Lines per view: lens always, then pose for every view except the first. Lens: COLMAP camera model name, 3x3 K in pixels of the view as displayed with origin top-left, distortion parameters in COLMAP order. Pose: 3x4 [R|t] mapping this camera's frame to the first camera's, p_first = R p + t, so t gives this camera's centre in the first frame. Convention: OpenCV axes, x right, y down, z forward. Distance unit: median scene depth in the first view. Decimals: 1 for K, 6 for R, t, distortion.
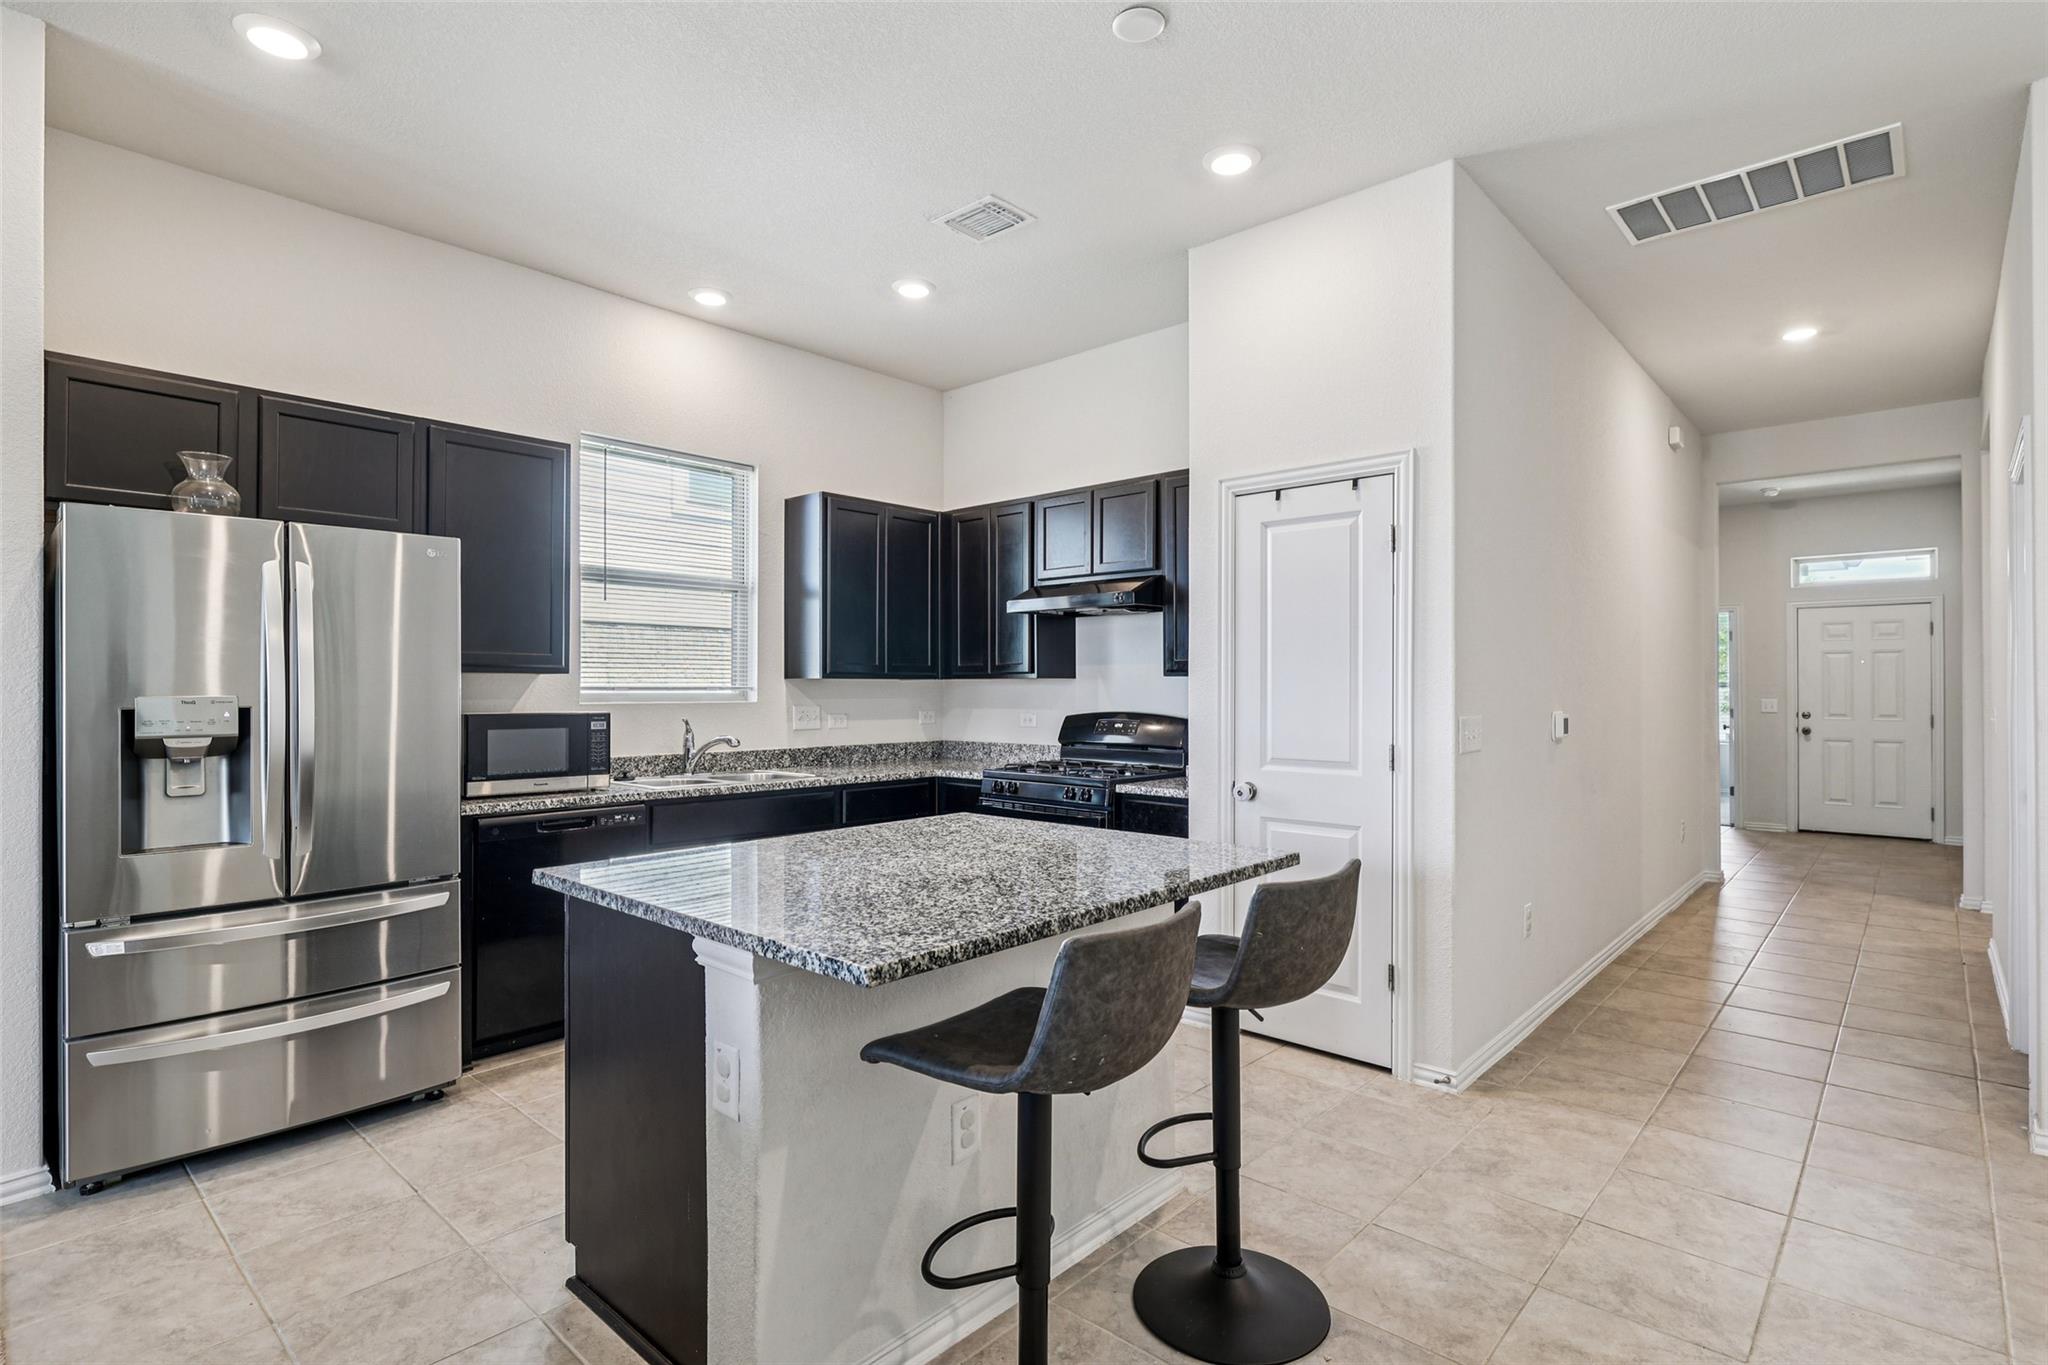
lens RADIAL K [[1004.9, 0, 1027.0], [0, 1004.9, 678.2], [0, 0, 1]] dist [0.001635, 0.001187]
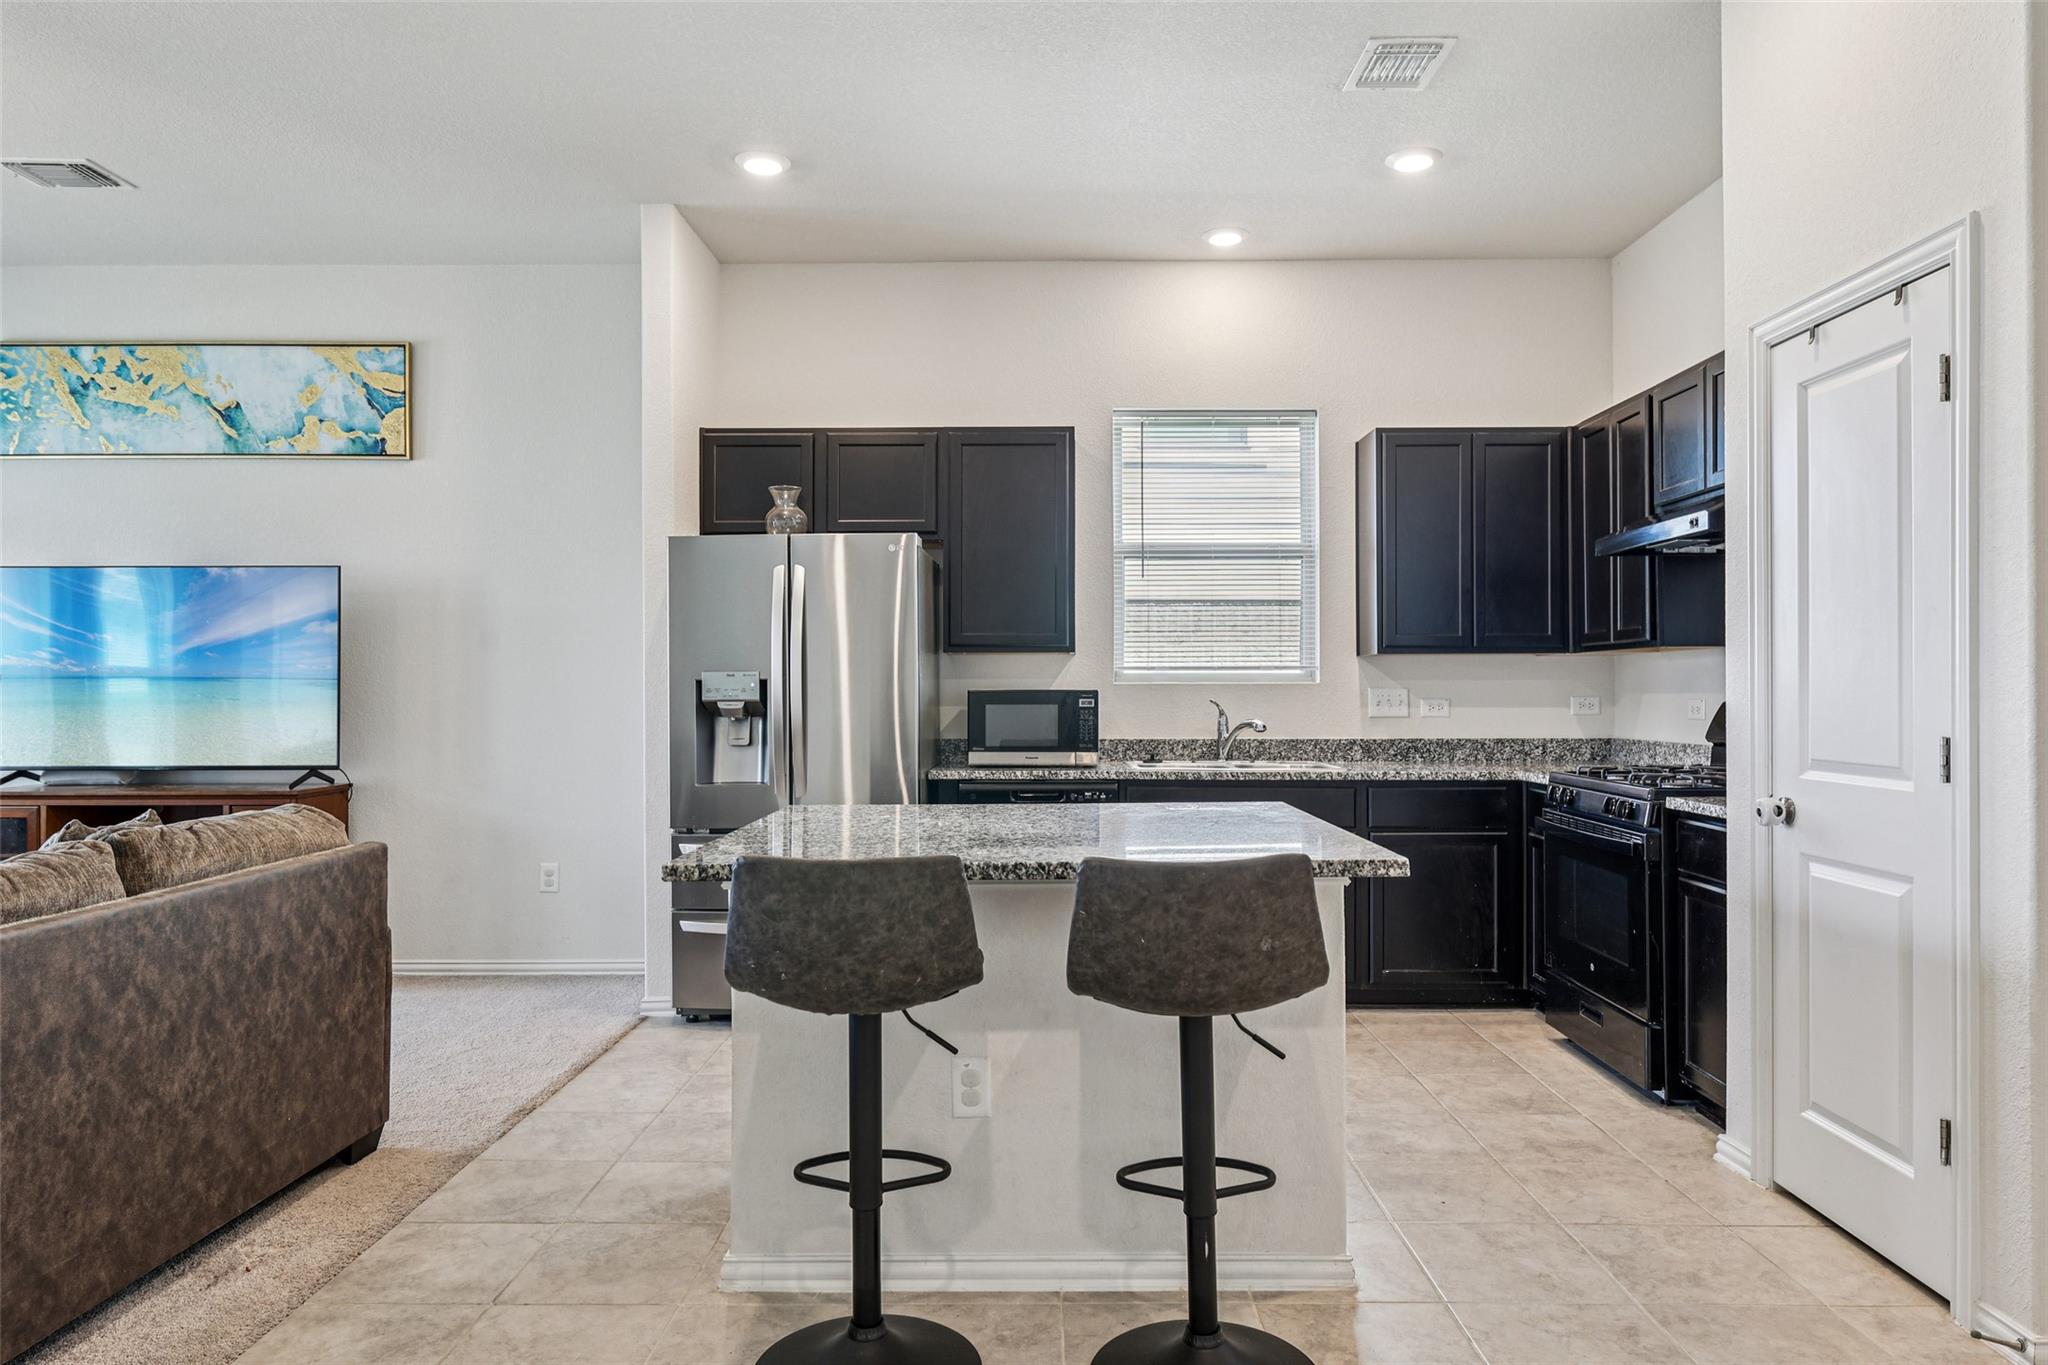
lens RADIAL K [[1273.0, 0, 1028.8], [0, 1273.0, 677.6], [0, 0, 1]] dist [-0.000980, 0.002159]
pose [[0.666300, -0.009338, -0.745625, 0.487110], [0.010292, 0.999942, -0.003326, 0.025506], [0.745613, -0.005458, 0.666357, 0.109815]]
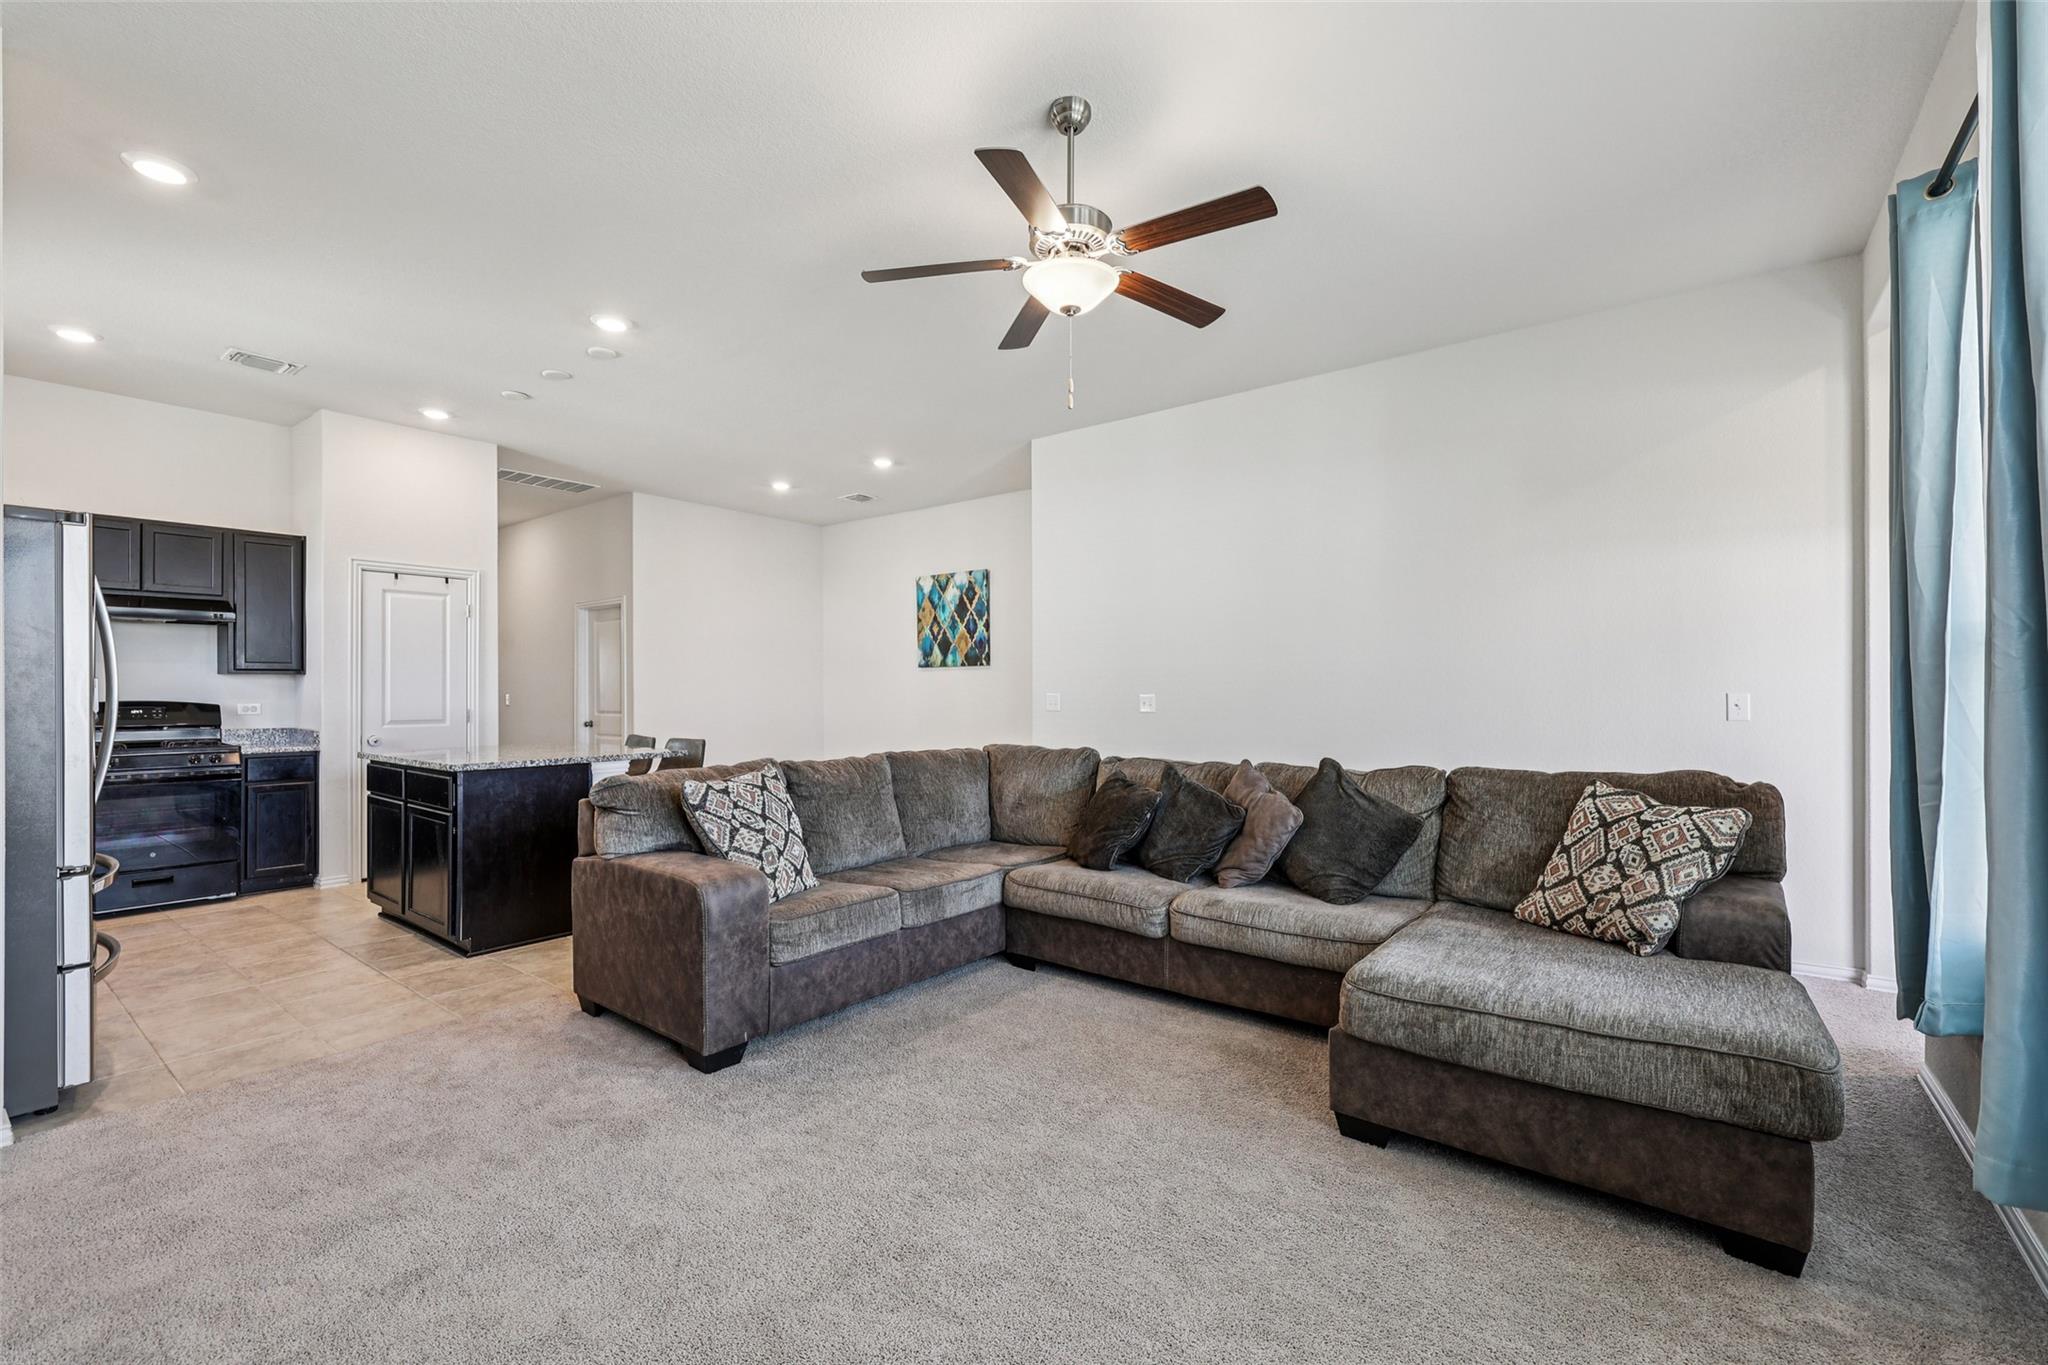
lens RADIAL K [[863.3, 0, 1030.7], [0, 863.3, 686.8], [0, 0, 1]] dist [-0.001656, 0.000983]
pose [[-0.086754, 0.005200, 0.996216, -1.341695], [-0.005214, 0.999970, -0.005674, 0.020402], [-0.996216, -0.005687, -0.086724, -0.010310]]
